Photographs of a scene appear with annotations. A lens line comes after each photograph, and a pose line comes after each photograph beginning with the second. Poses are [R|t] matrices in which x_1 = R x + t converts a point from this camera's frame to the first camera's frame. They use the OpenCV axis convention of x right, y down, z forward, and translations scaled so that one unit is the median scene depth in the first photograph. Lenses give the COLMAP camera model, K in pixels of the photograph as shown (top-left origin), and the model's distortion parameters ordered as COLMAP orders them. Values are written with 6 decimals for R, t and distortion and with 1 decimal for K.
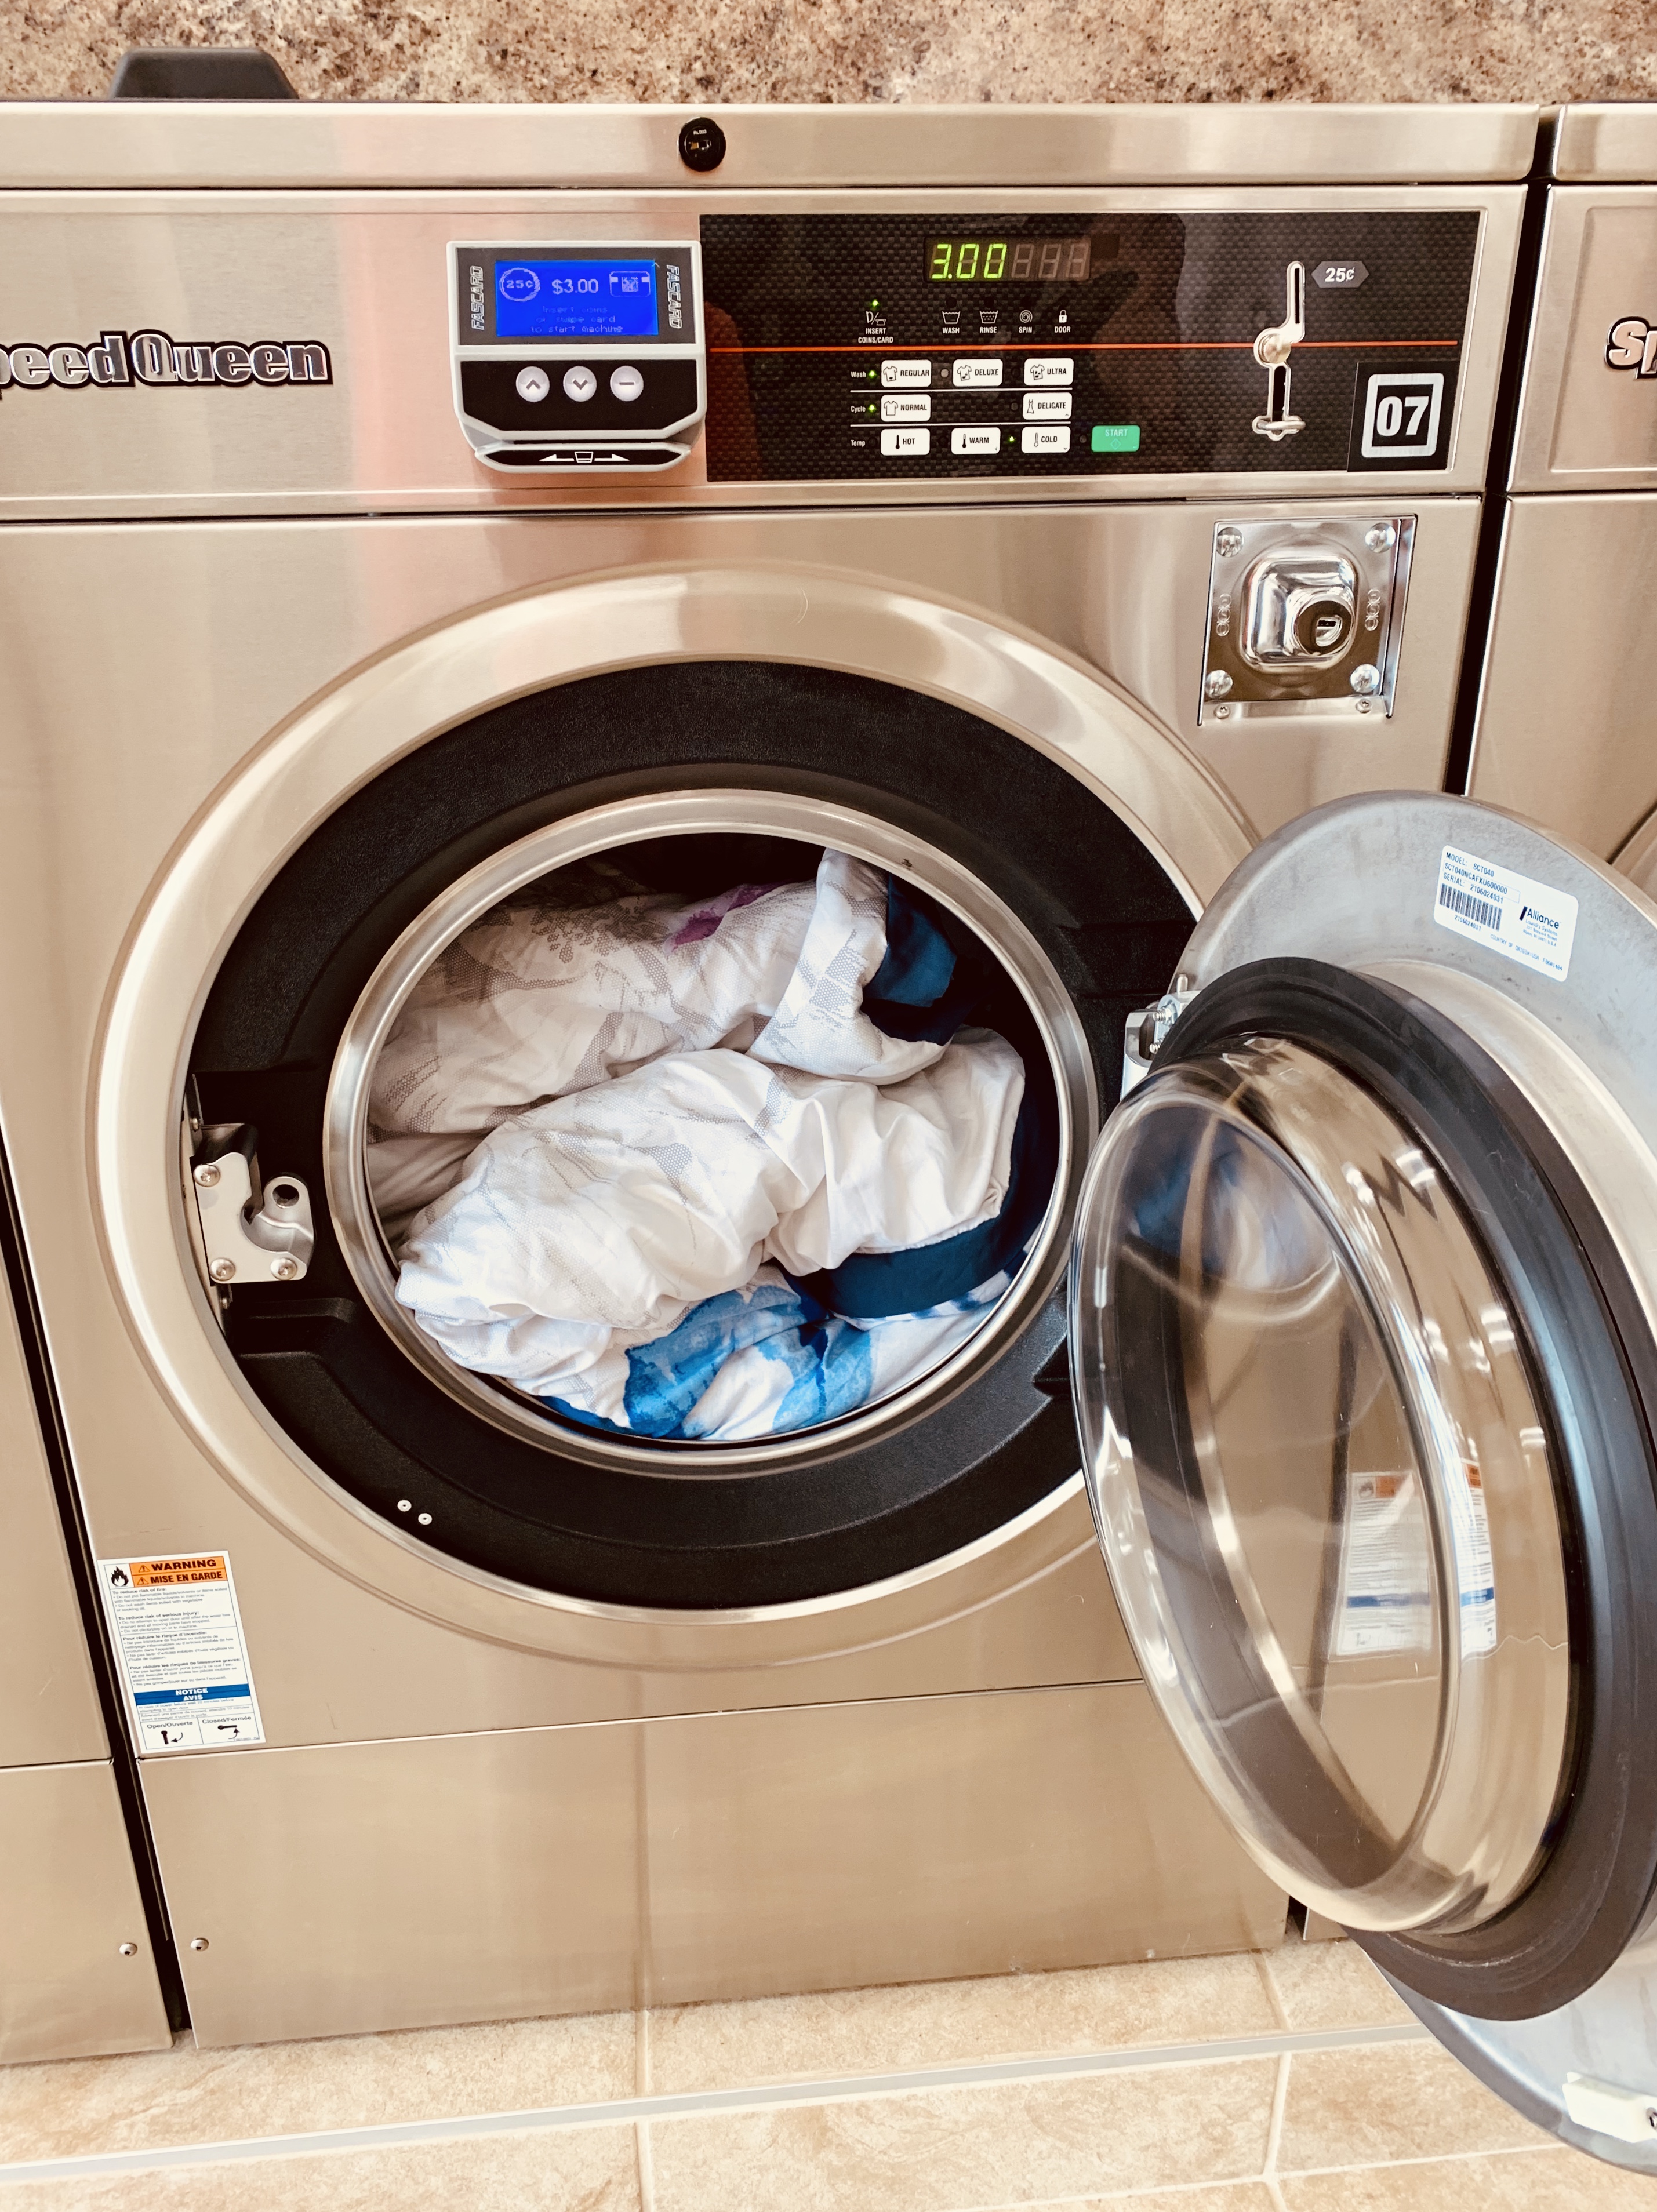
lens RADIAL K [[1756.8, 0, 828.5], [0, 1756.8, 1106.0], [0, 0, 1]] dist [0.029704, -0.030762]
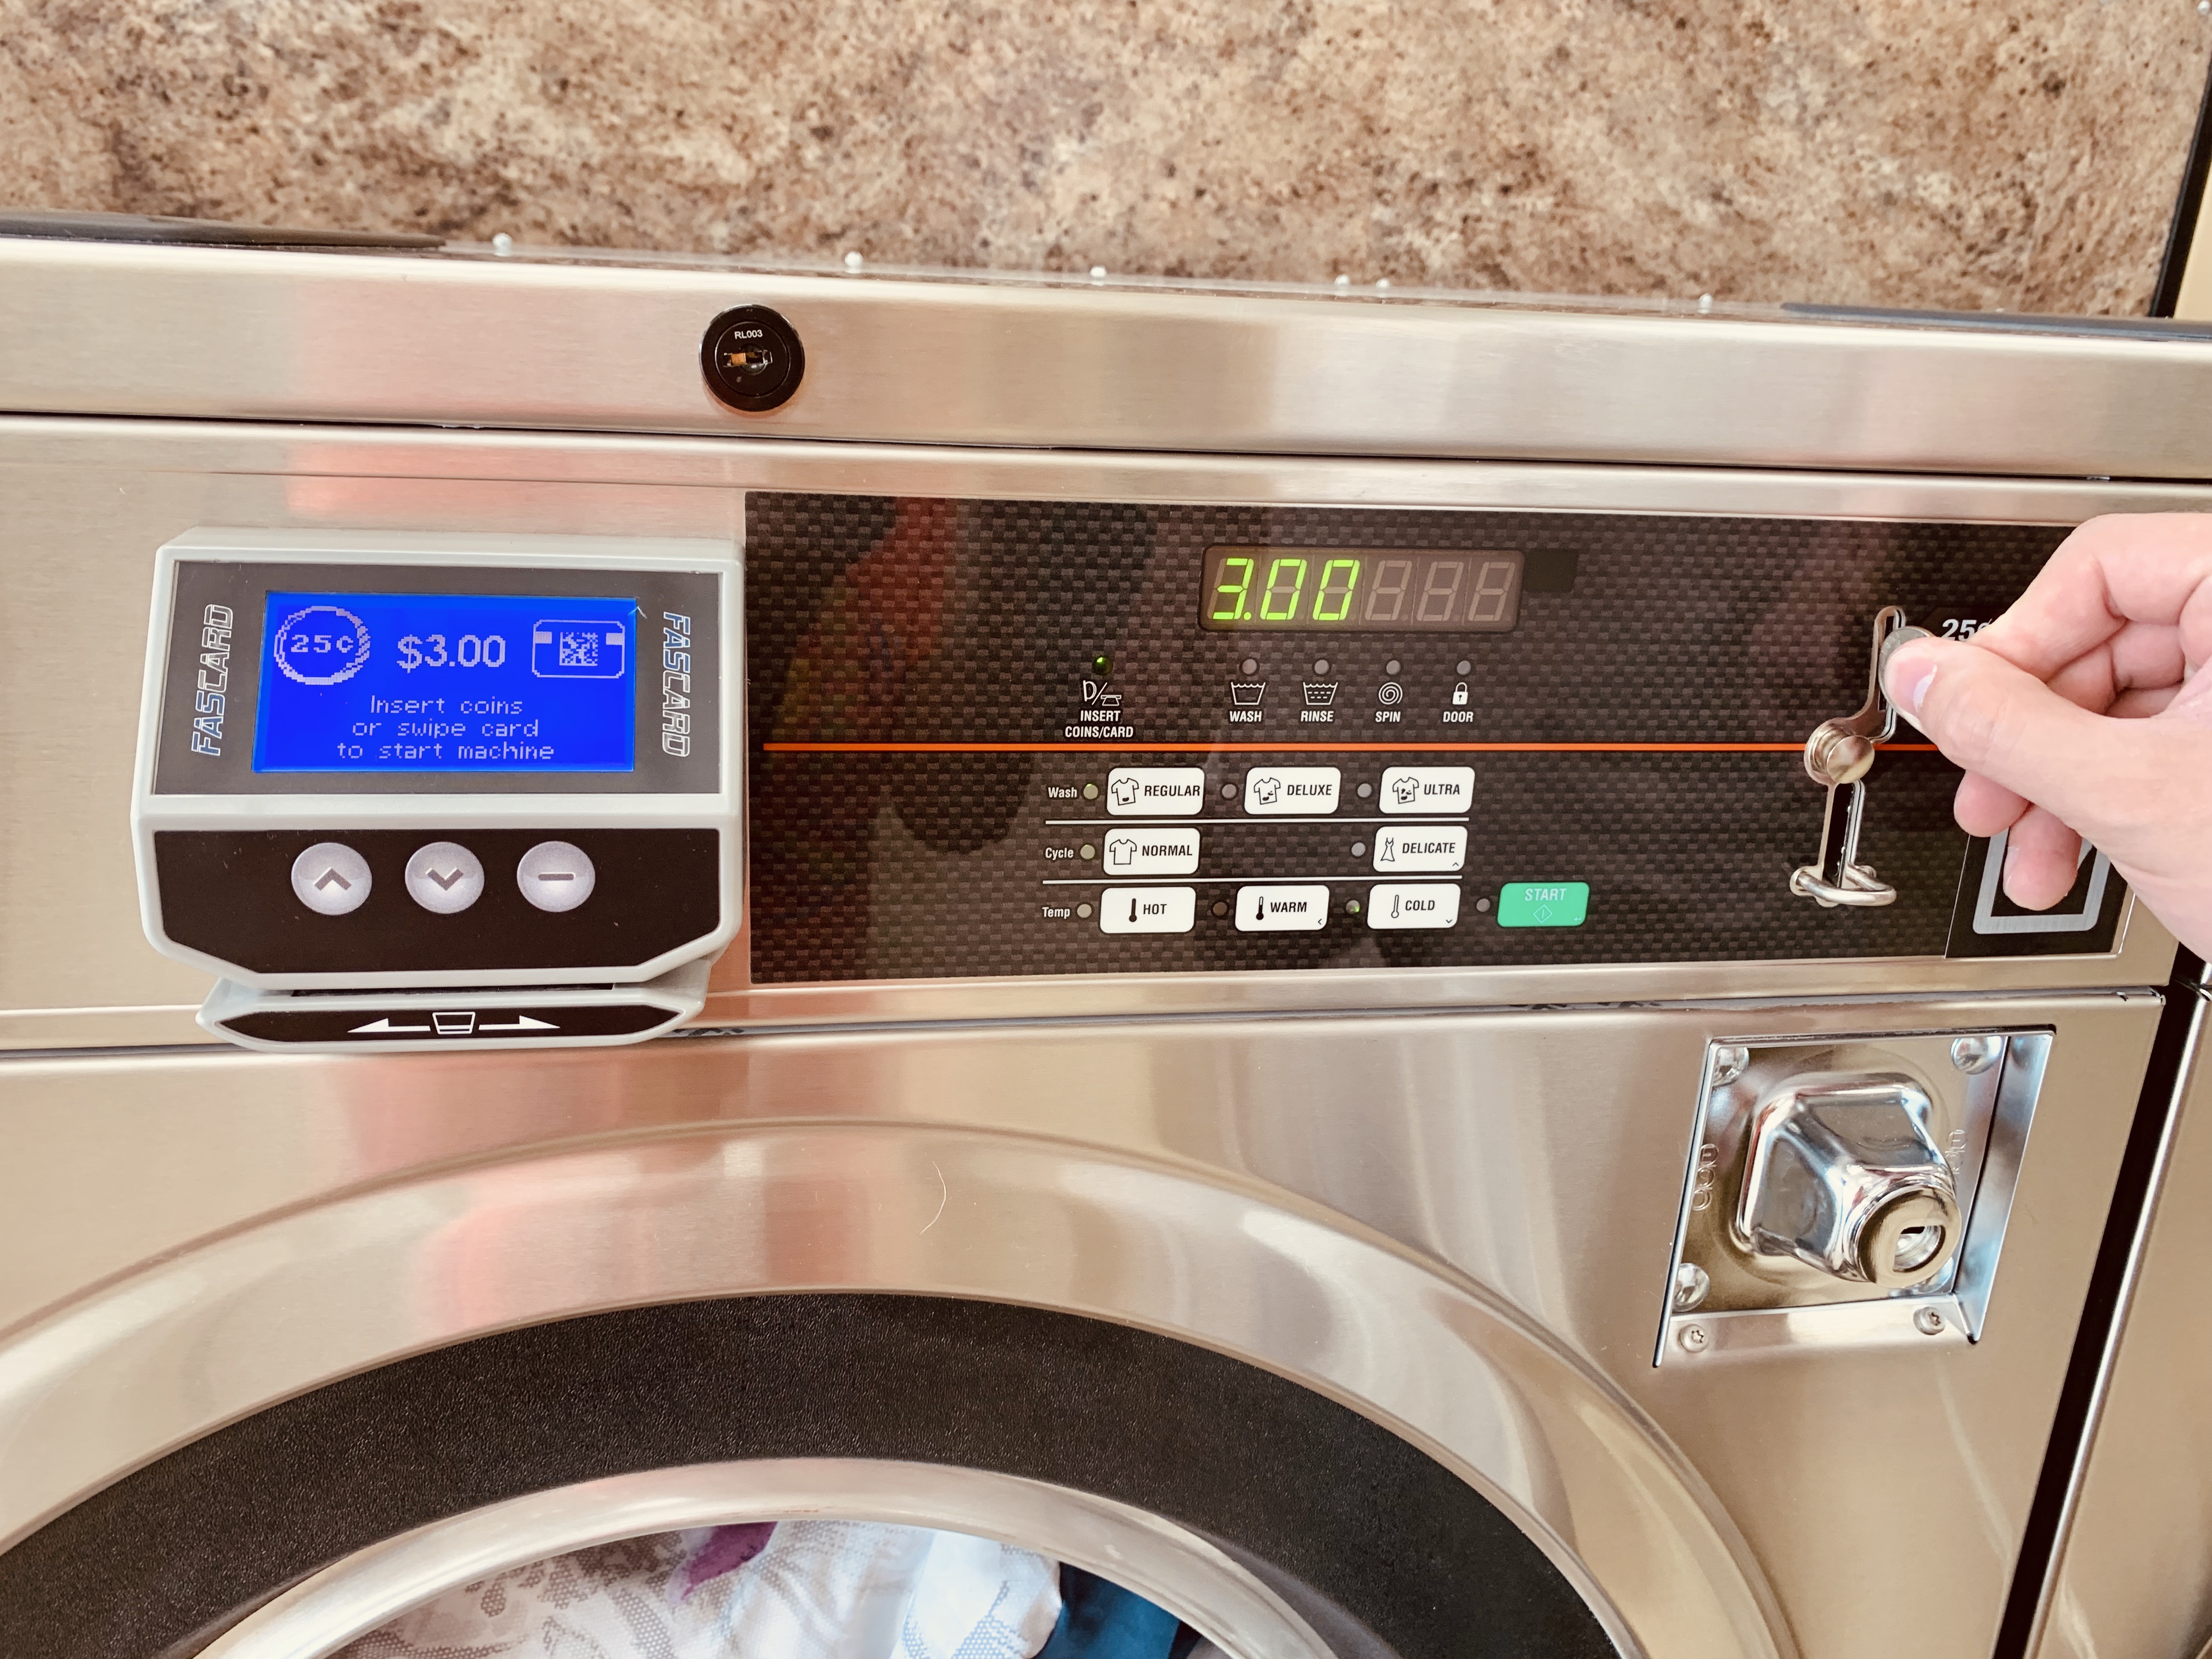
lens RADIAL K [[1666.4, 0, 1076.5], [0, 1666.4, 832.4], [0, 0, 1]] dist [-0.008313, 0.007916]
pose [[0.995950, 0.029824, 0.084817, -0.011636], [-0.020290, 0.993599, -0.111128, -0.223270], [-0.087588, 0.108957, 0.990180, 0.339962]]
